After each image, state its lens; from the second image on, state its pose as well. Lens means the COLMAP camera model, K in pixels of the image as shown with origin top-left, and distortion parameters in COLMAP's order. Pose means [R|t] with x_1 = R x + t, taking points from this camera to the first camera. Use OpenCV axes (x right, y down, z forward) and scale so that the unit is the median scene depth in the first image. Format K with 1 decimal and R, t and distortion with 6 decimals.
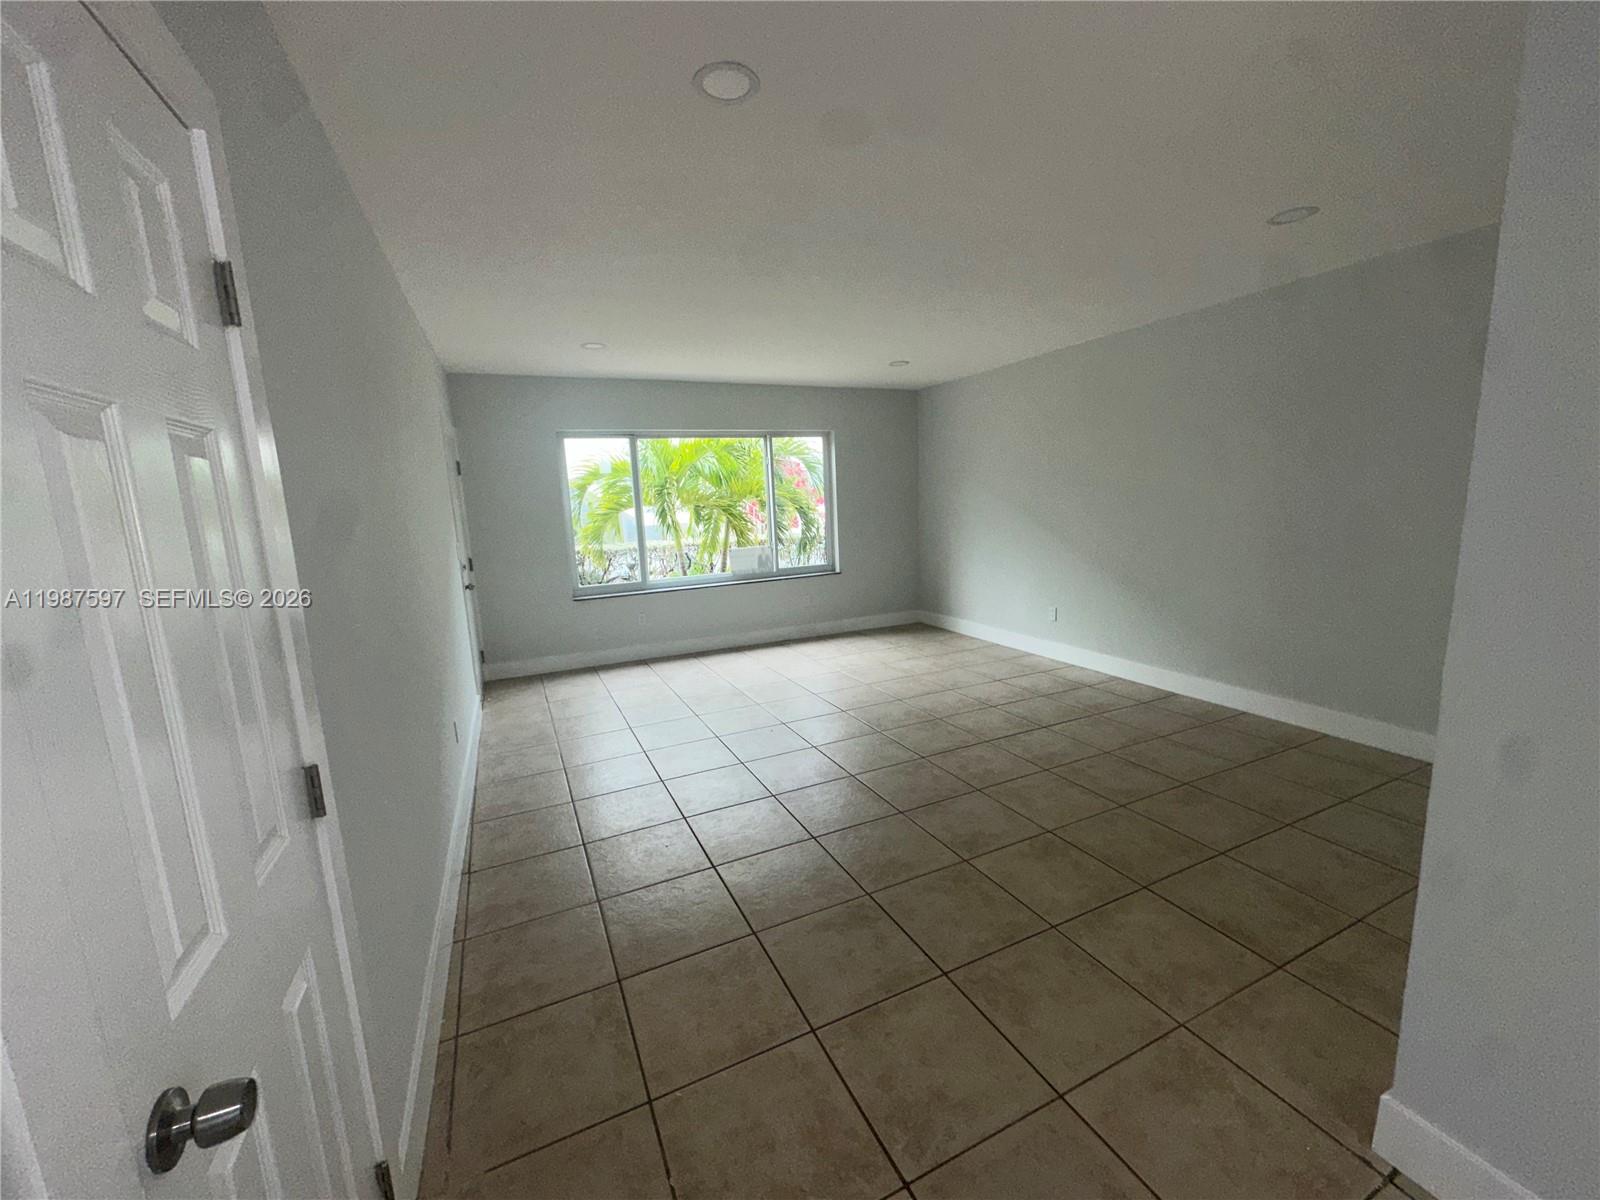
lens RADIAL K [[638.0, 0, 800.4], [0, 638.0, 601.0], [0, 0, 1]] dist [-0.000961, -0.000041]
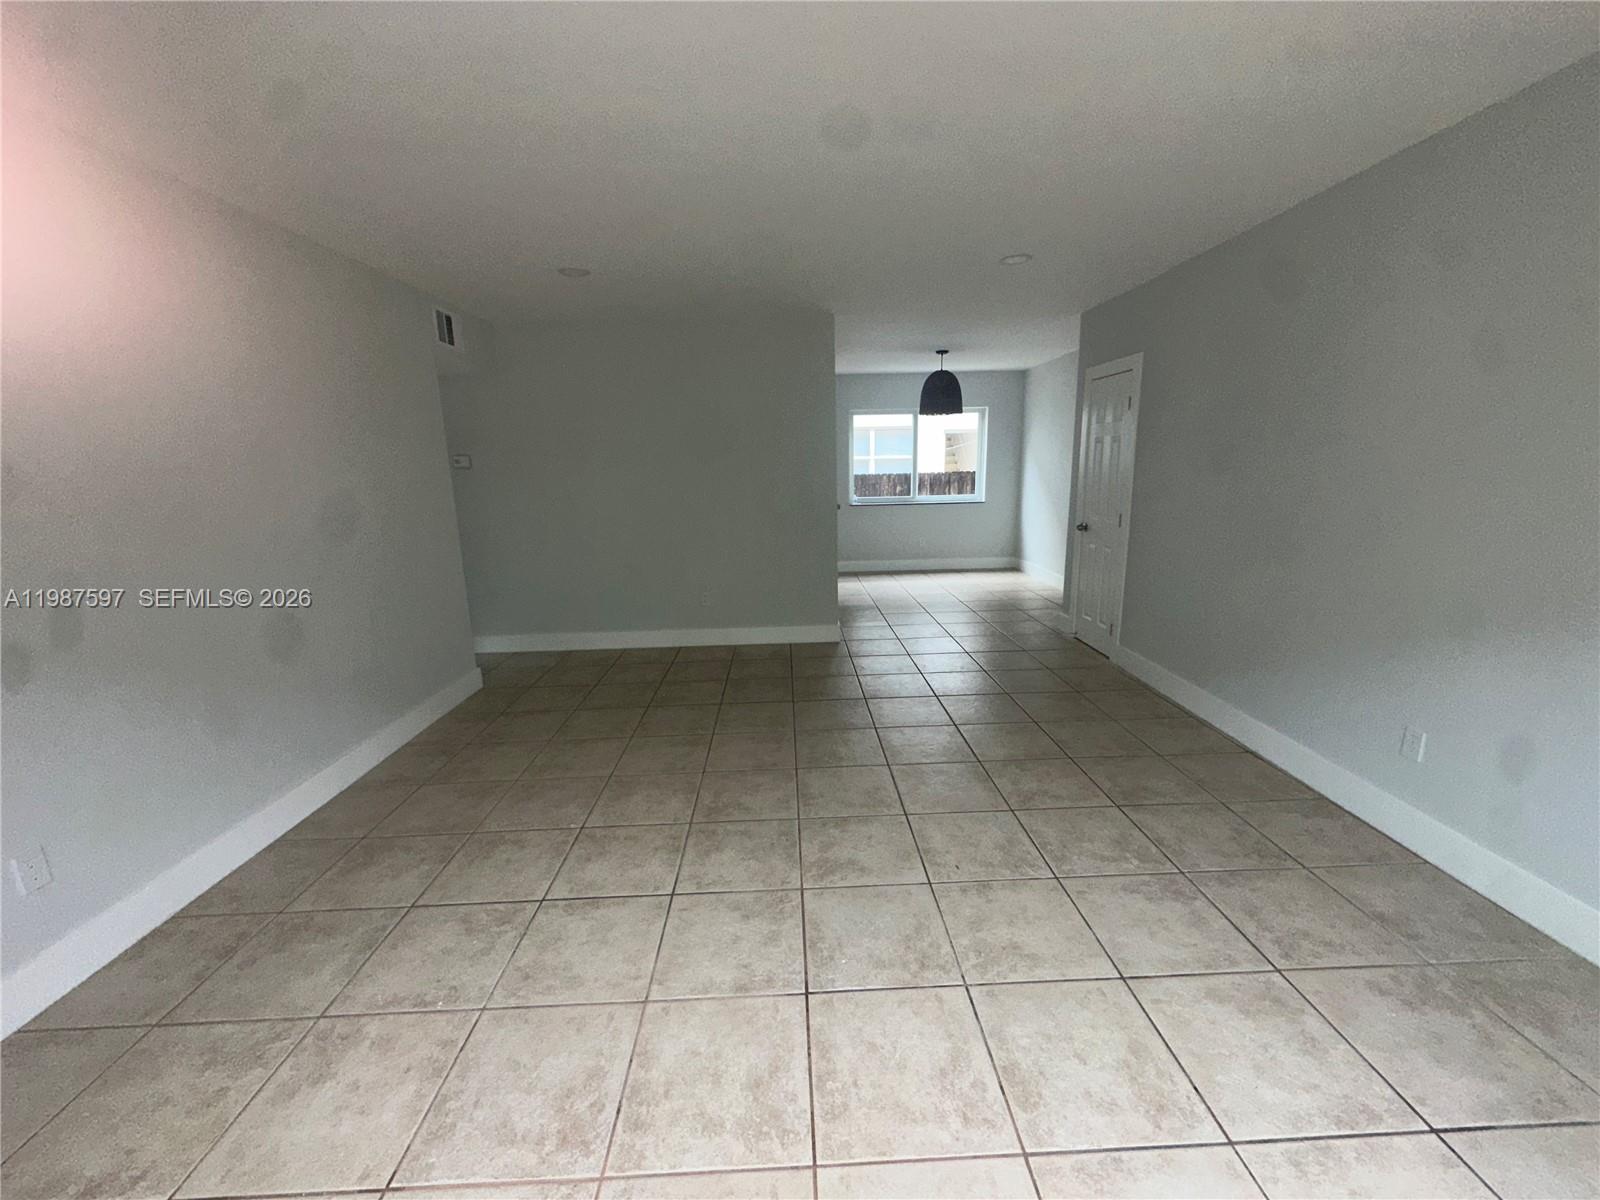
lens RADIAL K [[637.0, 0, 799.5], [0, 637.0, 602.5], [0, 0, 1]] dist [-0.001708, 0.000197]
pose [[-0.914058, -0.022171, 0.404977, -0.126199], [0.129605, 0.930186, 0.343449, -0.209107], [-0.384318, 0.366420, -0.847370, 1.289890]]
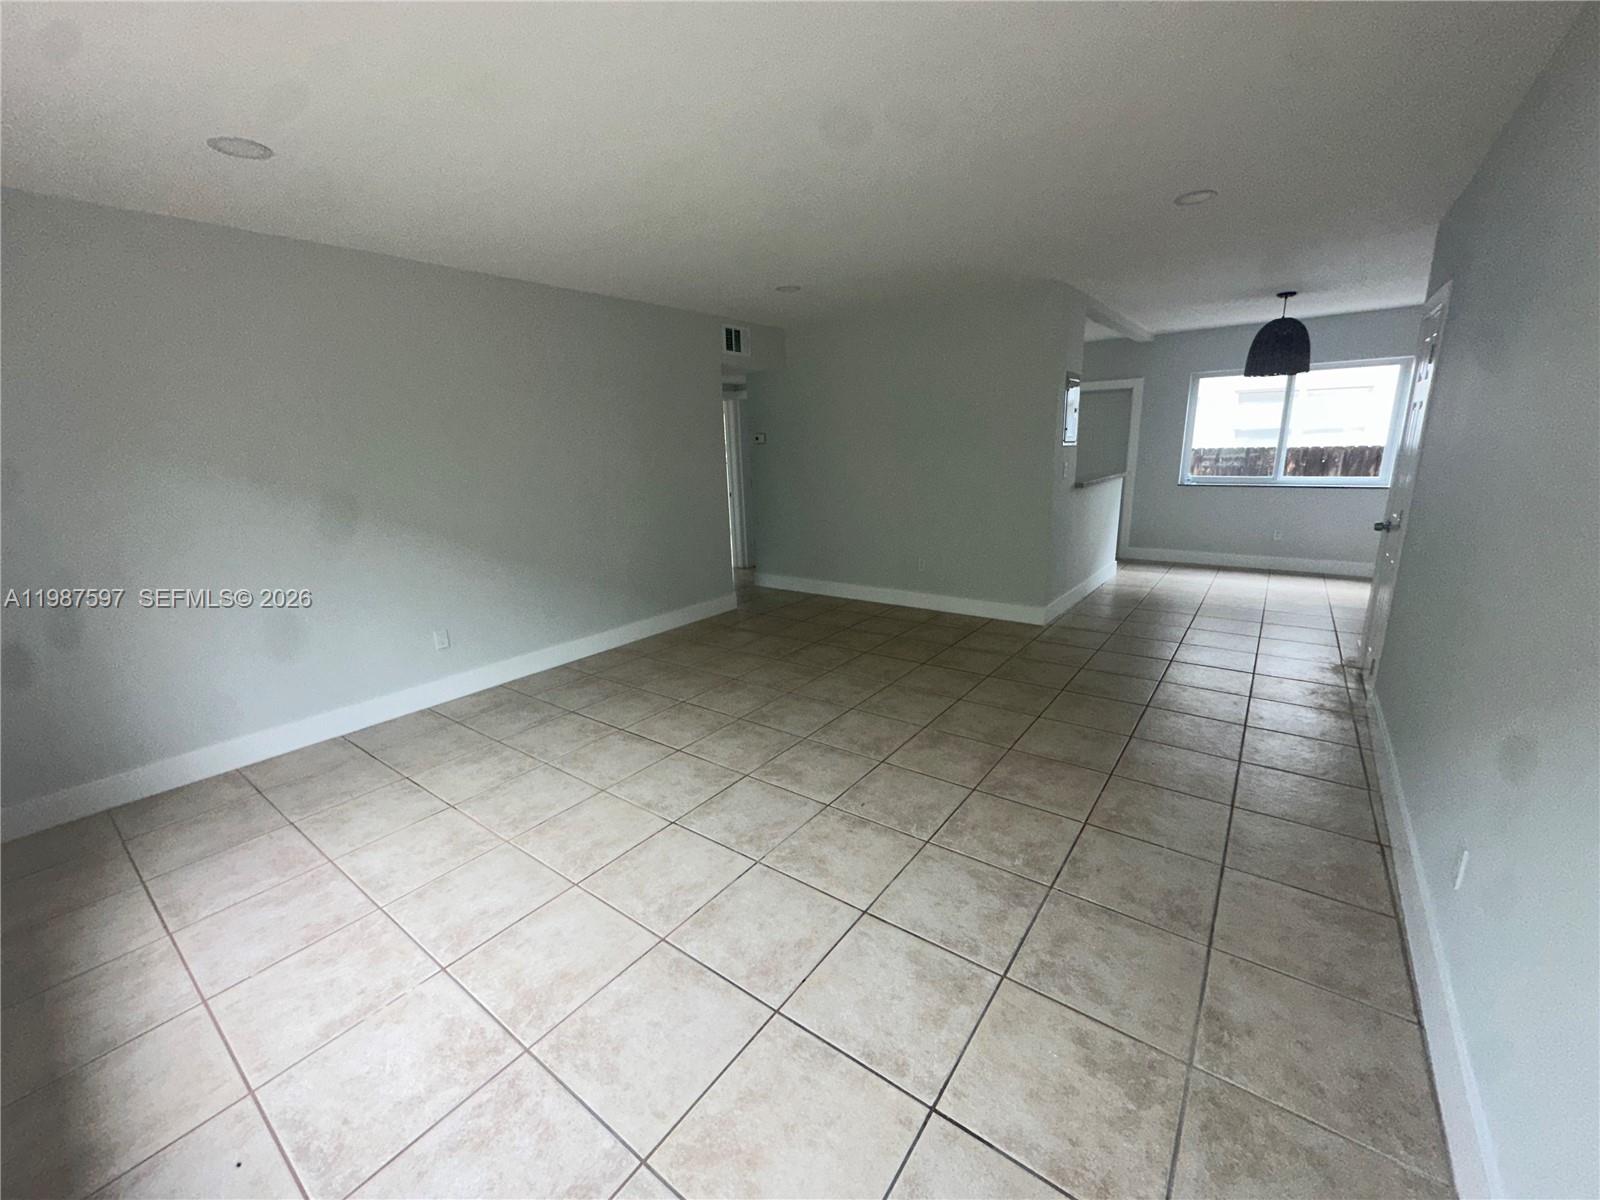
lens RADIAL K [[640.5, 0, 801.5], [0, 640.5, 596.1], [0, 0, 1]] dist [-0.001736, 0.000027]
pose [[-0.467122, -0.147959, 0.871725, -0.494443], [0.196181, 0.943983, 0.265349, -0.164820], [-0.862154, 0.294966, -0.411928, 1.118654]]
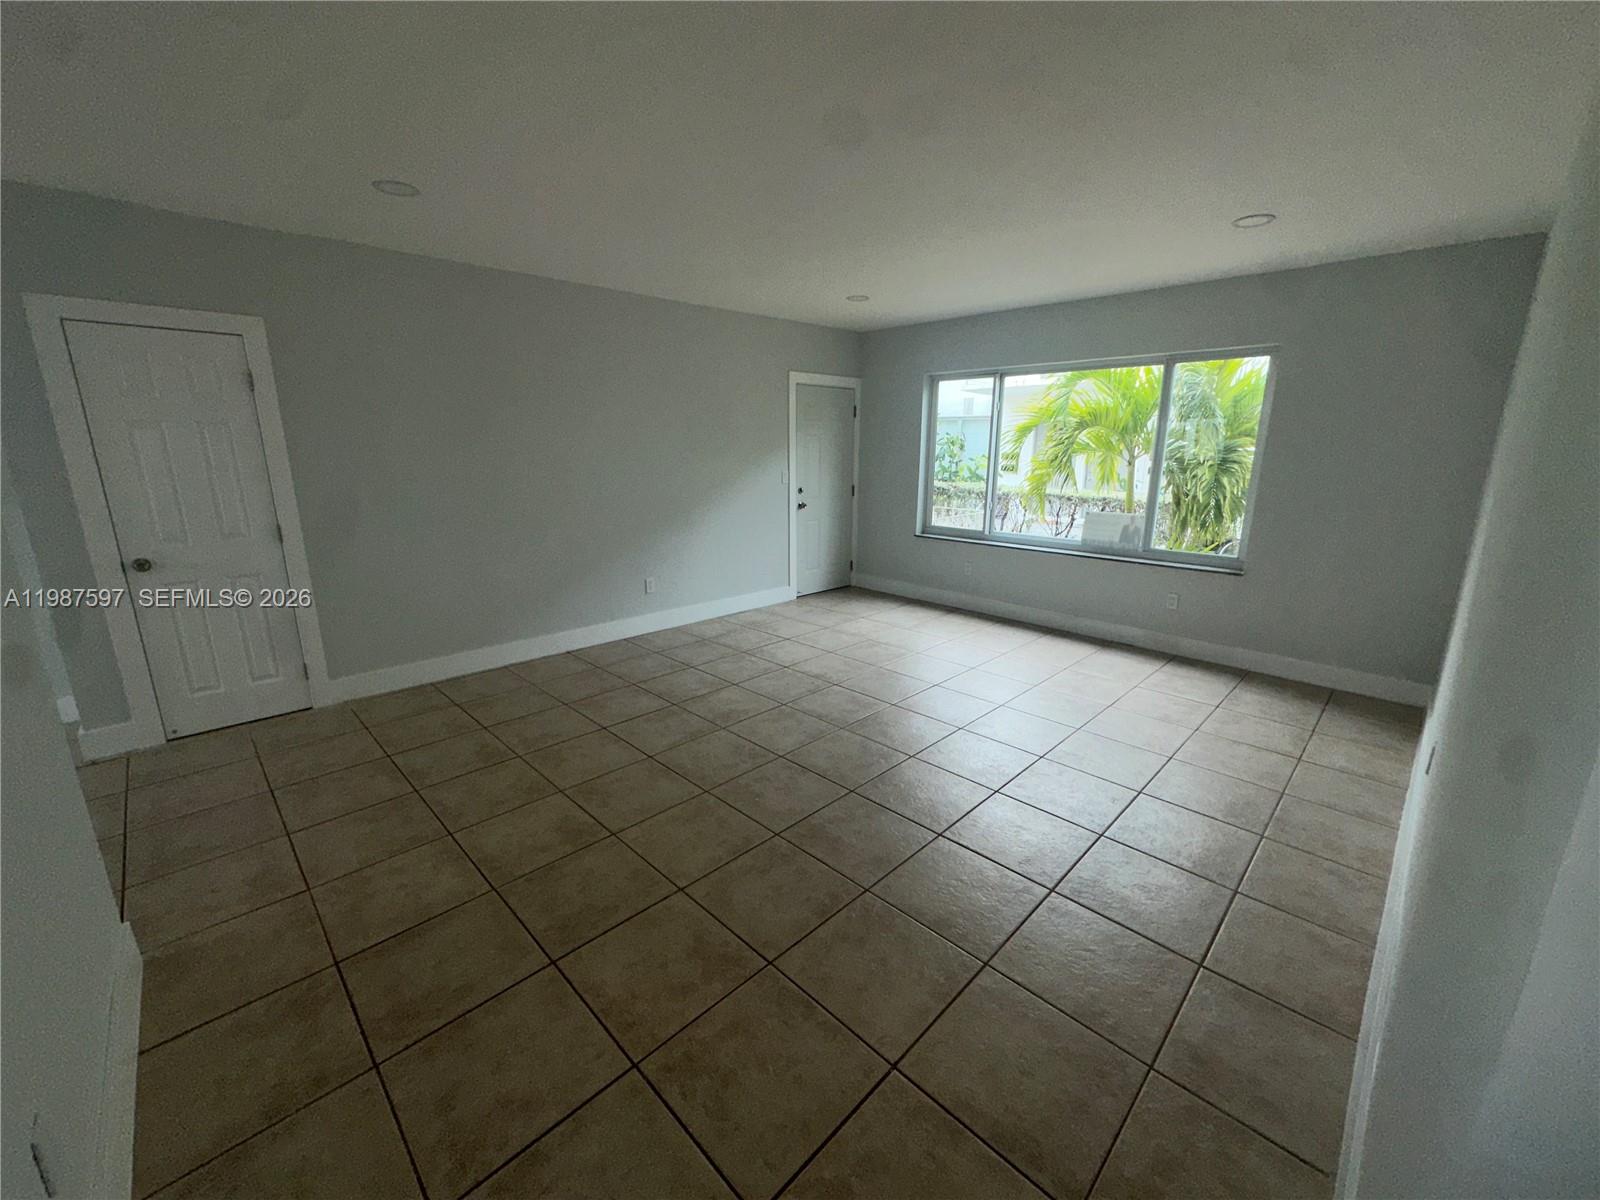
lens RADIAL K [[638.0, 0, 800.4], [0, 638.0, 601.0], [0, 0, 1]] dist [-0.000961, -0.000041]
pose [[0.339828, 0.267182, -0.901738, 0.729949], [-0.170715, 0.960394, 0.220226, -0.123658], [0.924864, 0.079101, 0.371980, 0.528905]]
